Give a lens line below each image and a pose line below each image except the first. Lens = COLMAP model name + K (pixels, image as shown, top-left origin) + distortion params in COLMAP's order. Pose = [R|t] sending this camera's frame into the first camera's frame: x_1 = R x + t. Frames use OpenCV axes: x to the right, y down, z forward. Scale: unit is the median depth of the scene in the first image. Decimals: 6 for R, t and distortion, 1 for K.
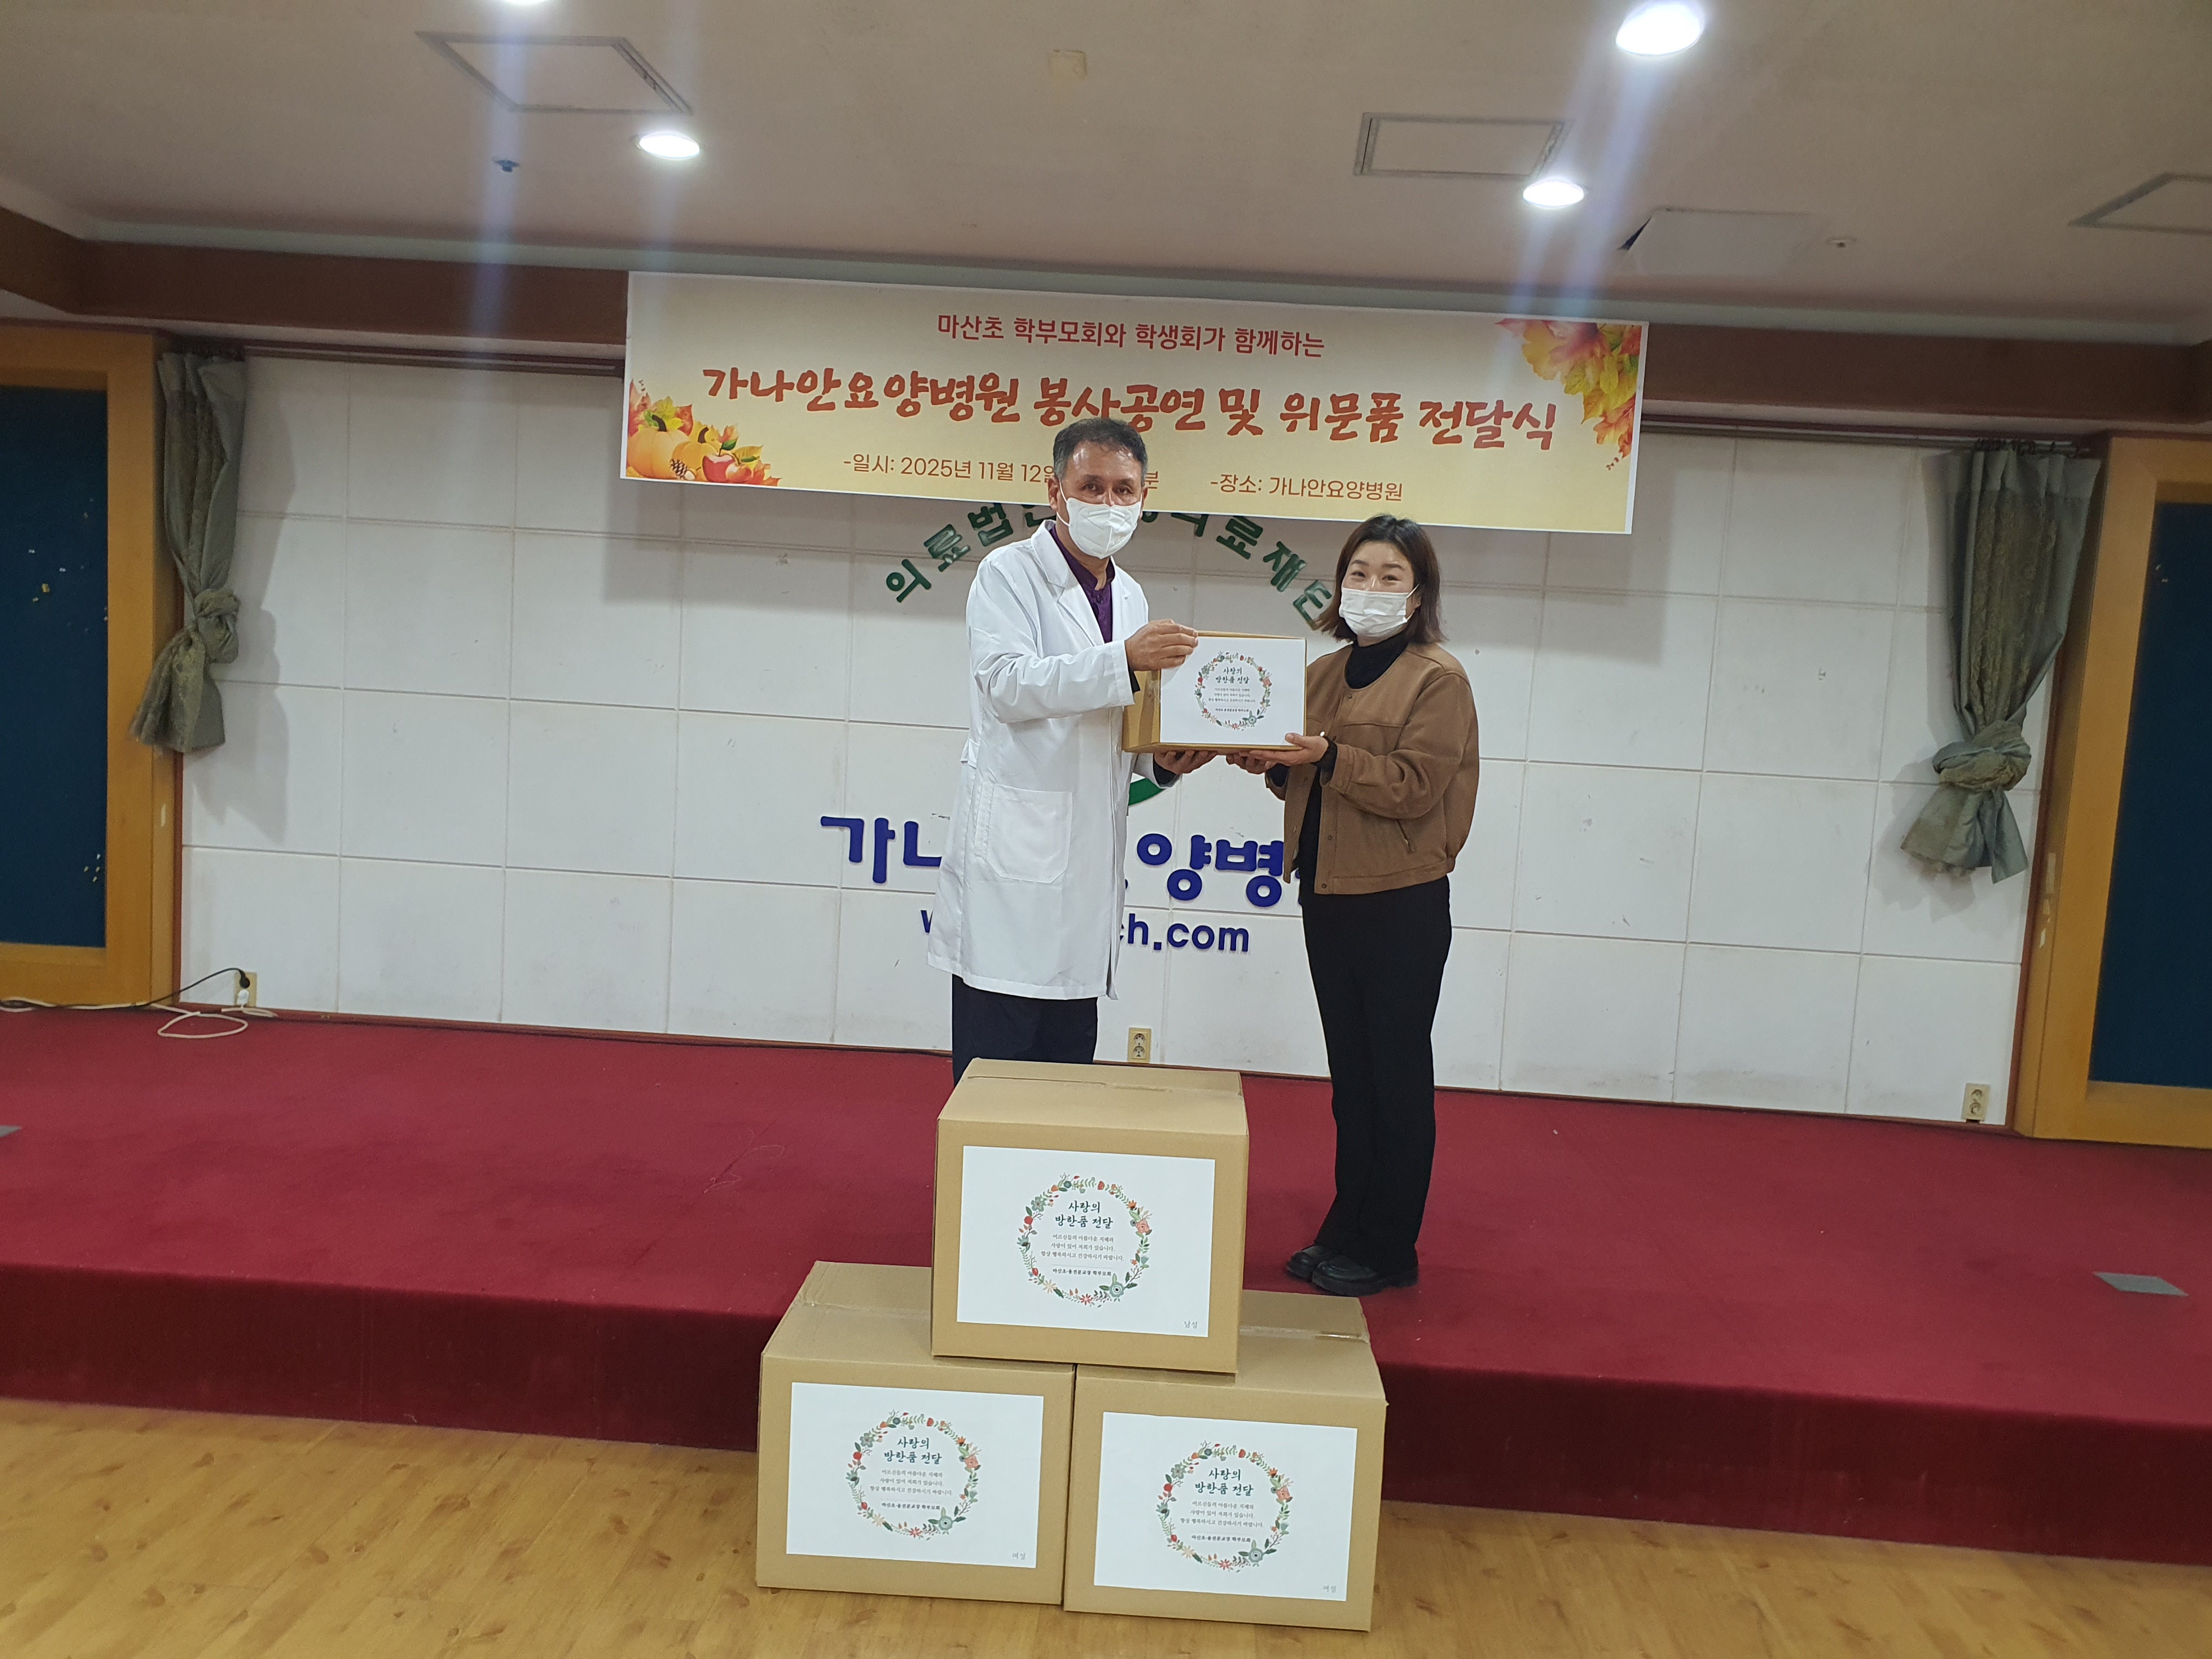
lens RADIAL K [[1555.4, 0, 1120.3], [0, 1555.4, 848.2], [0, 0, 1]] dist [0.049102, -0.011817]
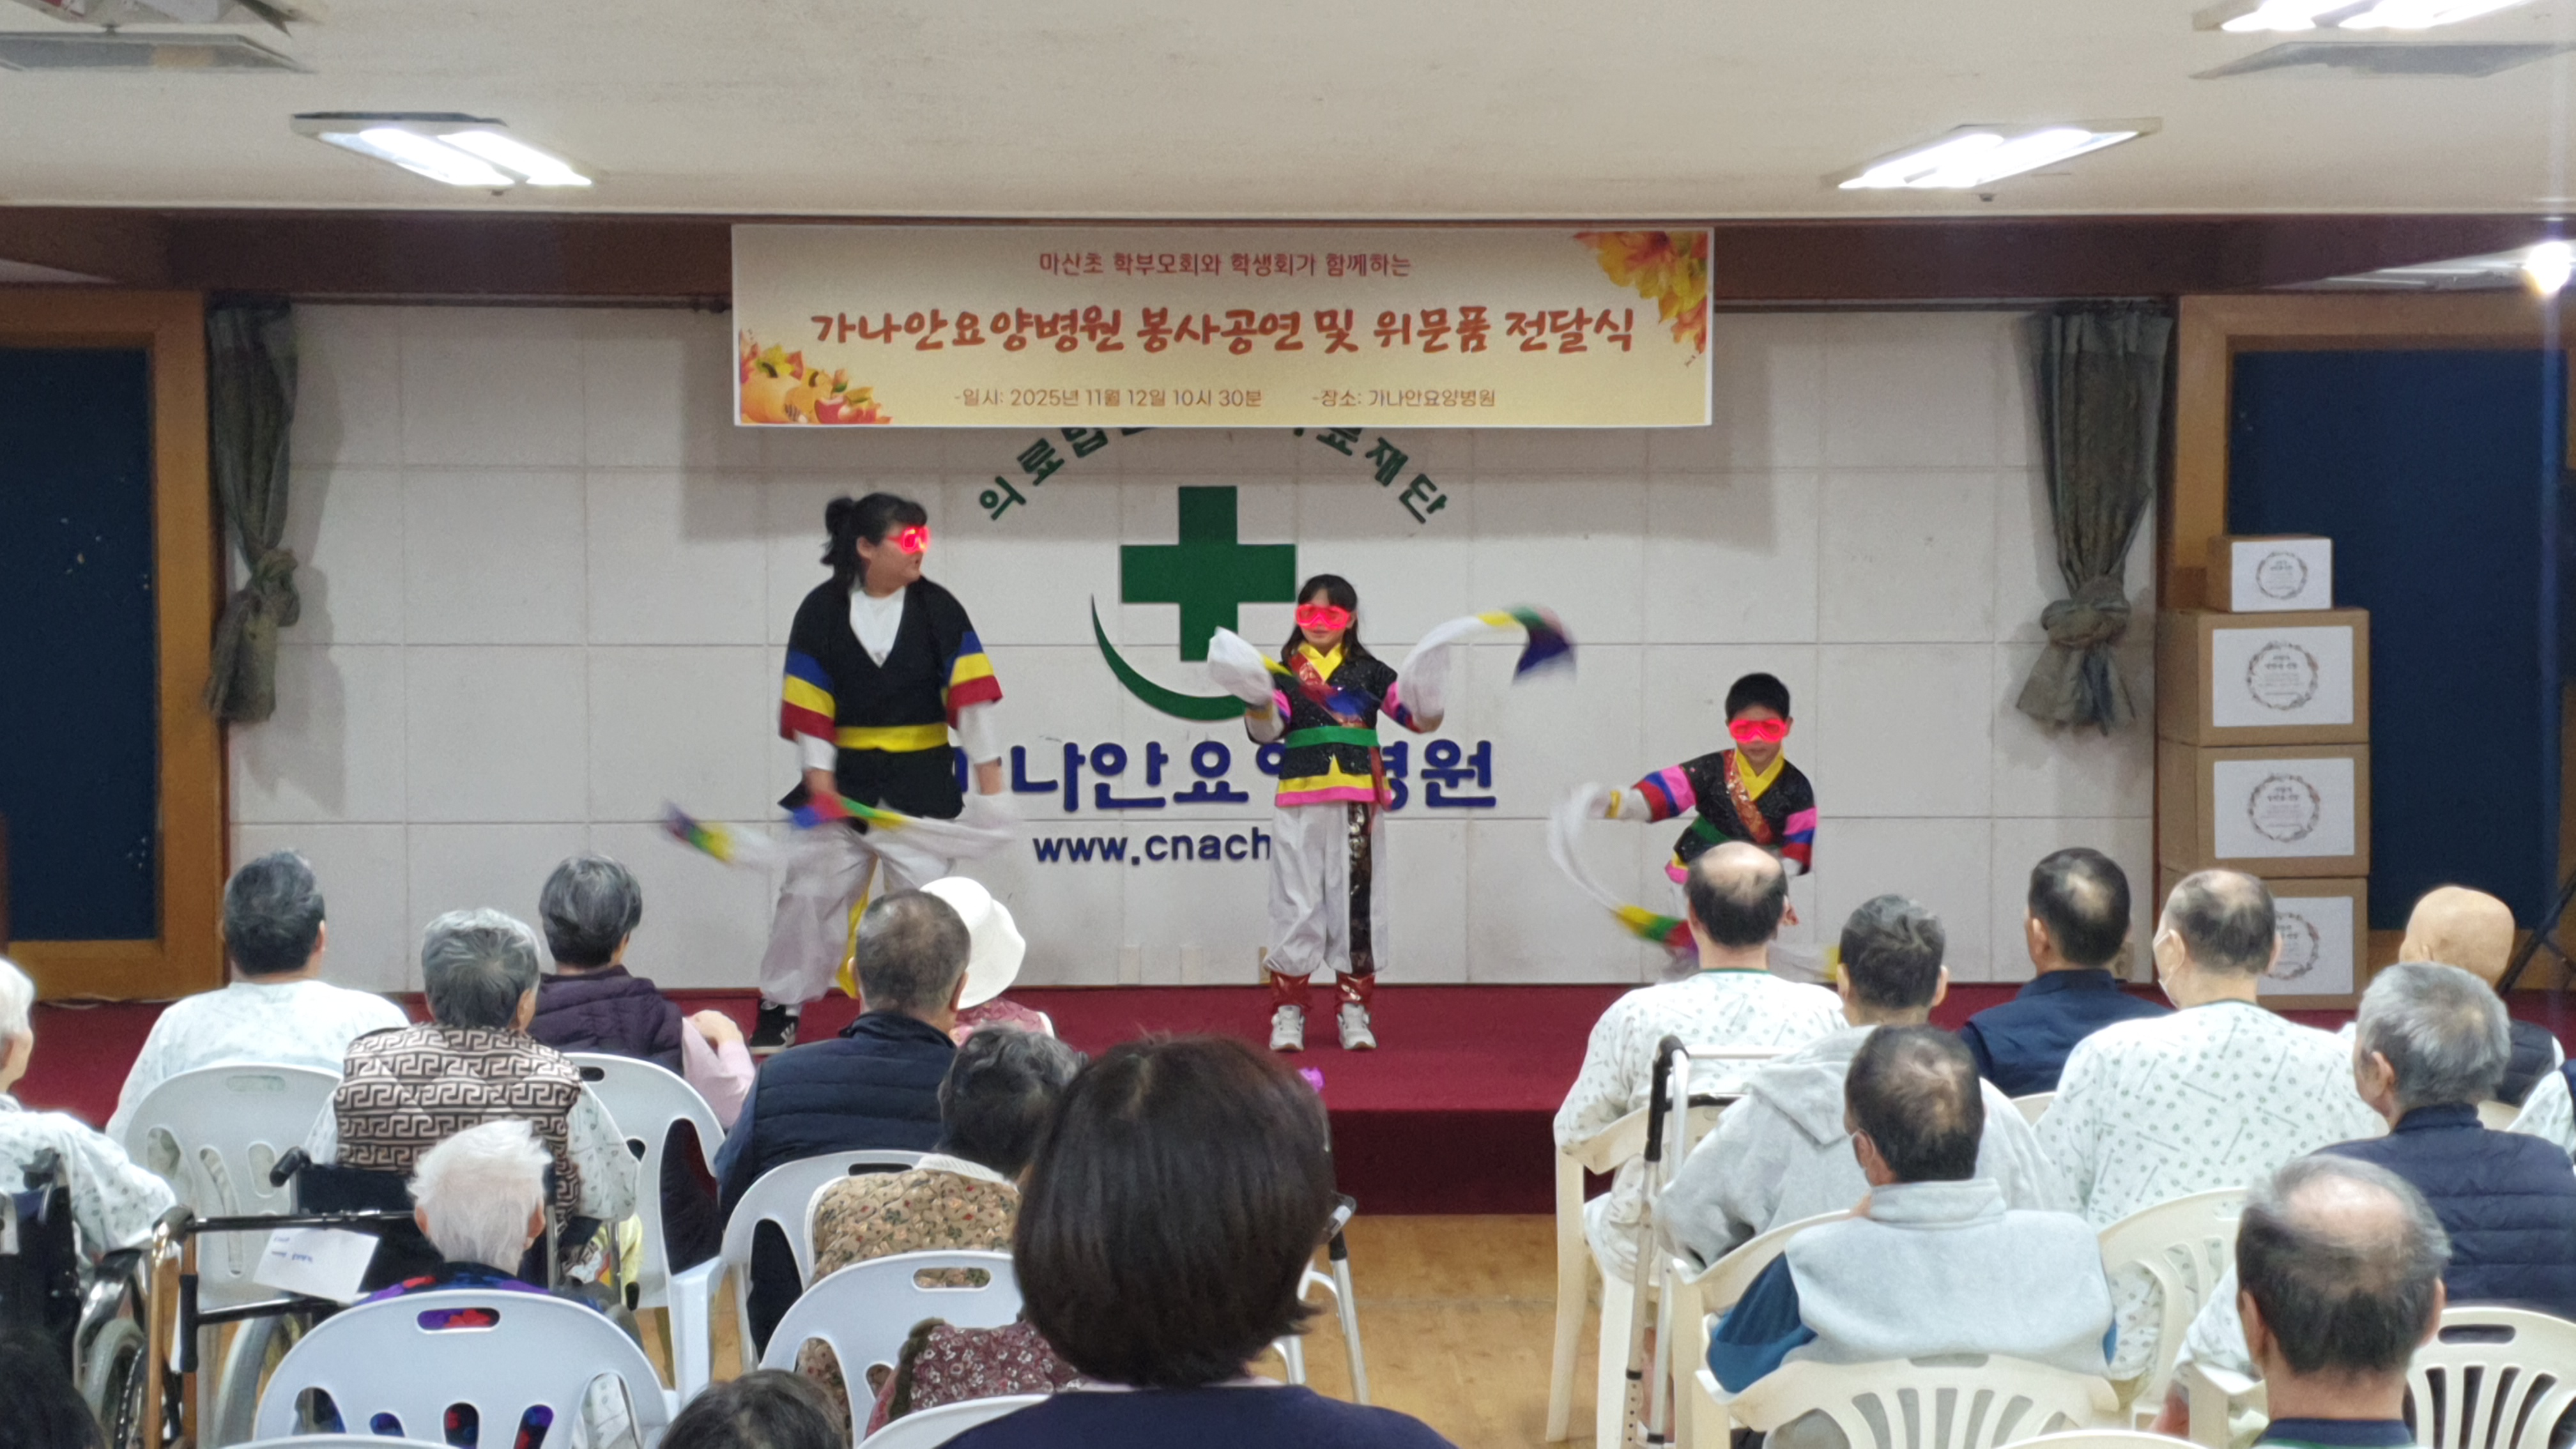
lens RADIAL K [[4501.3, 0, 1302.6], [0, 4501.3, 740.1], [0, 0, 1]] dist [0.268018, 0.000000]
pose [[0.995413, -0.064229, 0.070901, -0.173534], [0.066072, 0.997527, -0.023956, 0.063229], [-0.069187, 0.028531, 0.997196, -1.964271]]
